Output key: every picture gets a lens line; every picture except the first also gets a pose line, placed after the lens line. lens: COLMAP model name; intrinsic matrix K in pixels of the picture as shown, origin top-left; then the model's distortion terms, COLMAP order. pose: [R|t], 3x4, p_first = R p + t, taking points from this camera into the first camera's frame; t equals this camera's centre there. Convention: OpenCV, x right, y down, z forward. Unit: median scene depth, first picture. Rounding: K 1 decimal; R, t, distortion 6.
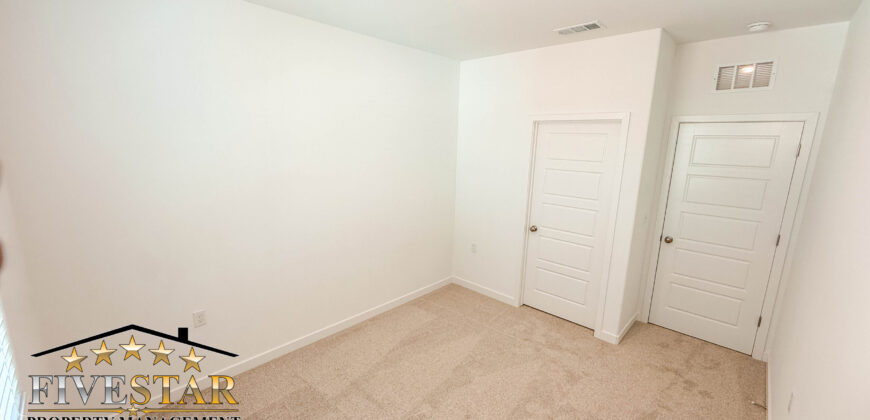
lens RADIAL K [[339.4, 0, 435.0], [0, 339.4, 210.0], [0, 0, 1]] dist [-0.001107, -0.000155]
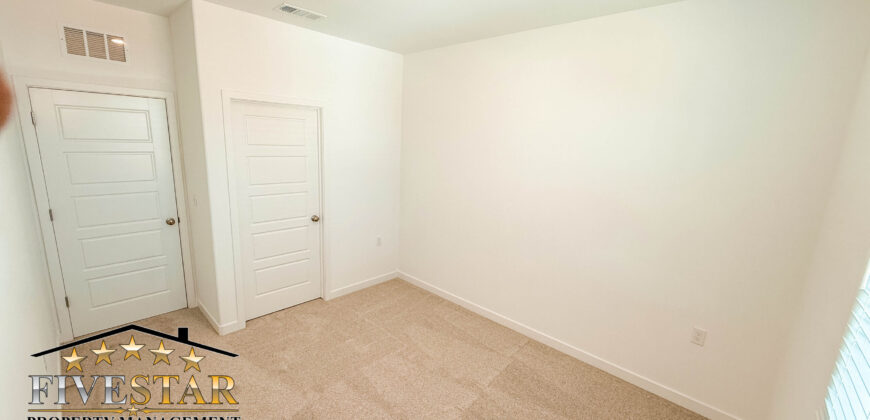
lens RADIAL K [[334.6, 0, 438.7], [0, 334.6, 204.6], [0, 0, 1]] dist [-0.000398, 0.000029]
pose [[0.015477, -0.219864, 0.975408, -0.072920], [0.152499, 0.964631, 0.215015, -0.015675], [-0.988182, 0.145421, 0.048459, 0.070800]]
